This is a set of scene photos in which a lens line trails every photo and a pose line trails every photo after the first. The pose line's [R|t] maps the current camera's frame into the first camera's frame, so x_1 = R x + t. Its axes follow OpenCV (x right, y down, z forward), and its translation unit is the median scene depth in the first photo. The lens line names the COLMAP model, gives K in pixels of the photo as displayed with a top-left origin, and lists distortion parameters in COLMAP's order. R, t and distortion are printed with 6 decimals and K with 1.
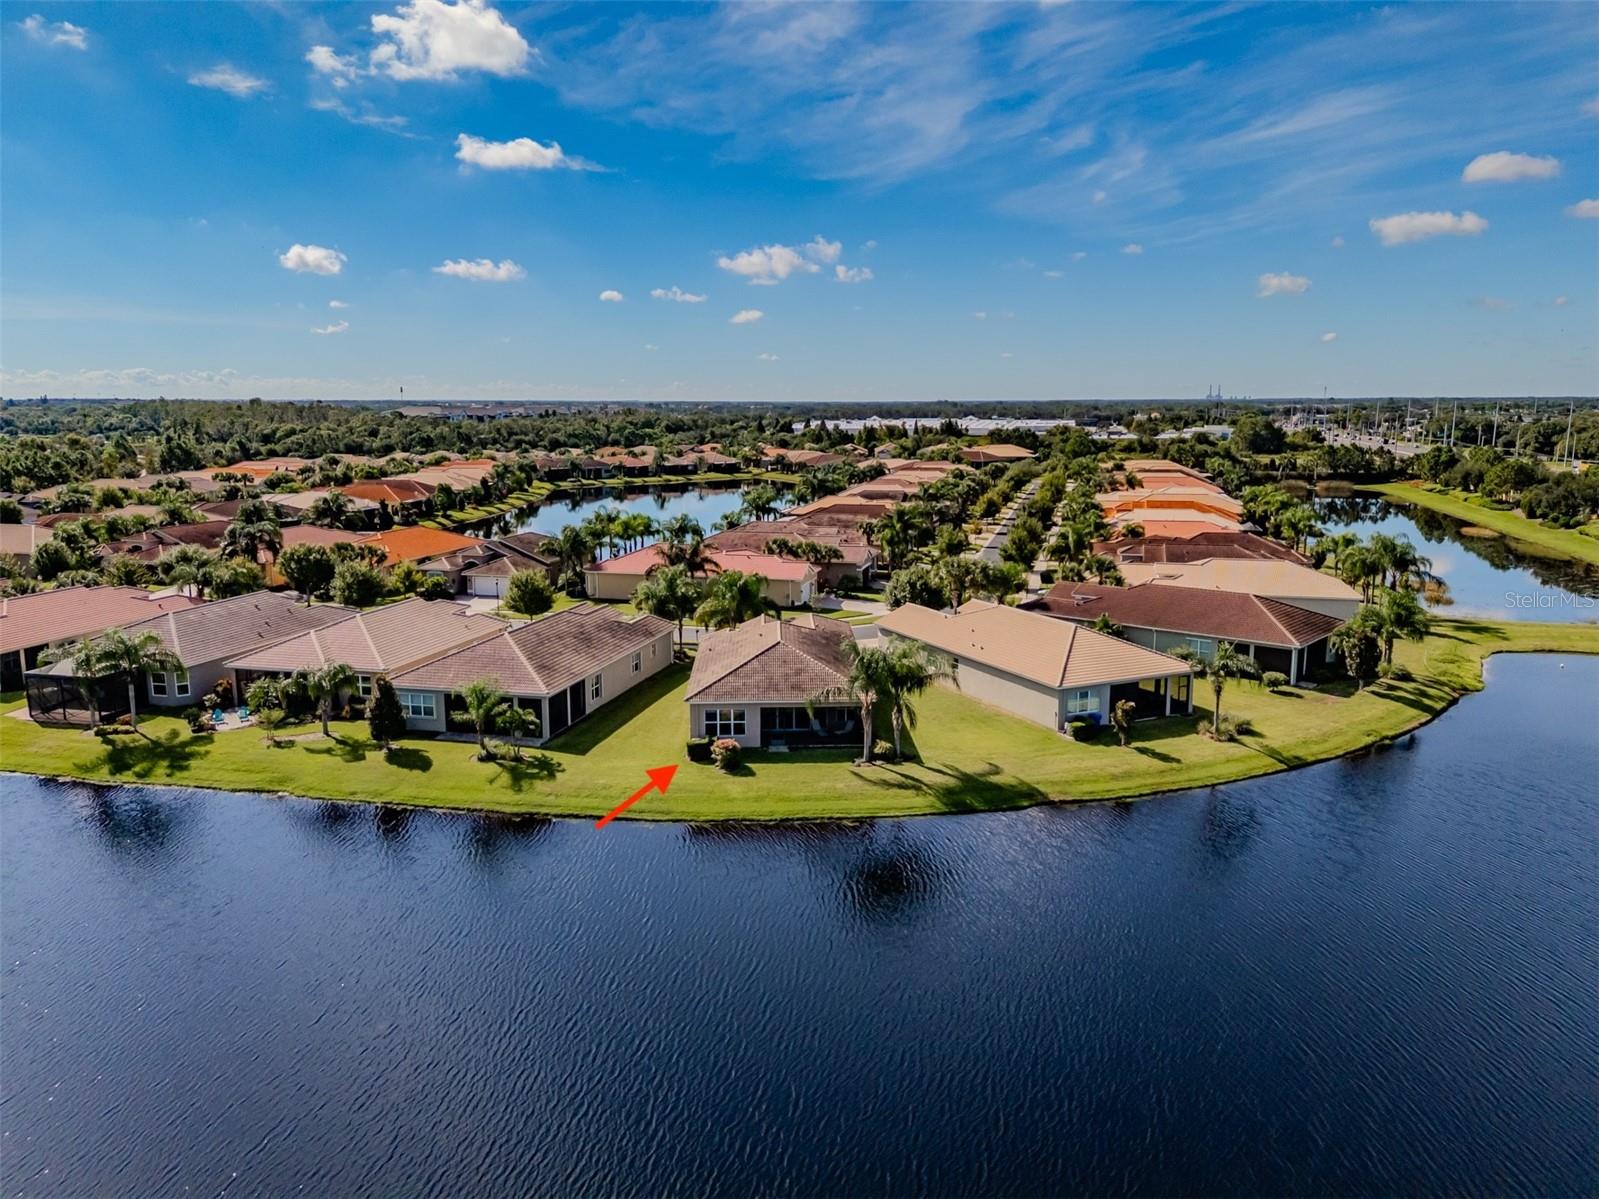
lens RADIAL K [[1186.0, 0, 799.5], [0, 1186.0, 599.5], [0, 0, 1]] dist [0.046574, -0.144450]
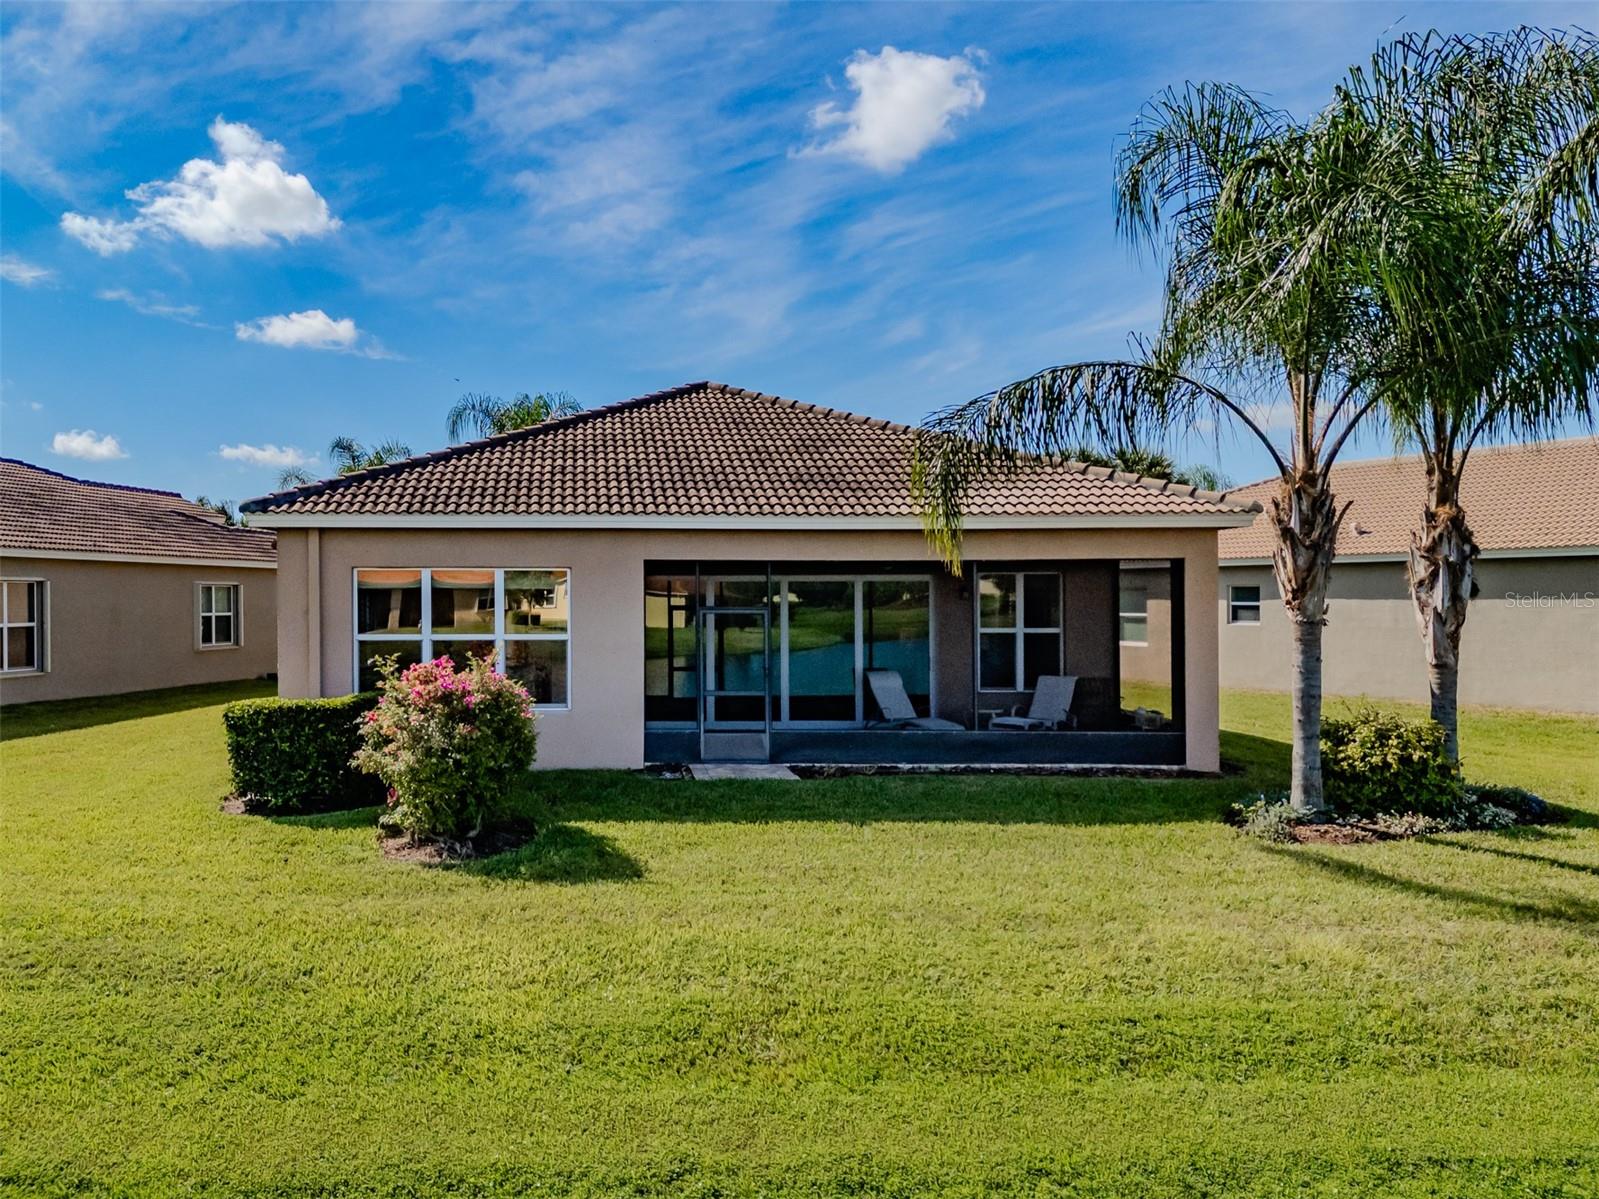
lens RADIAL K [[1186.0, 0, 799.5], [0, 1186.0, 599.5], [0, 0, 1]] dist [0.046574, -0.144450]
pose [[0.999911, 0.008838, -0.010036, 0.161077], [-0.010980, 0.970973, -0.238937, 0.040031], [0.007634, 0.239026, 0.970983, 0.149131]]
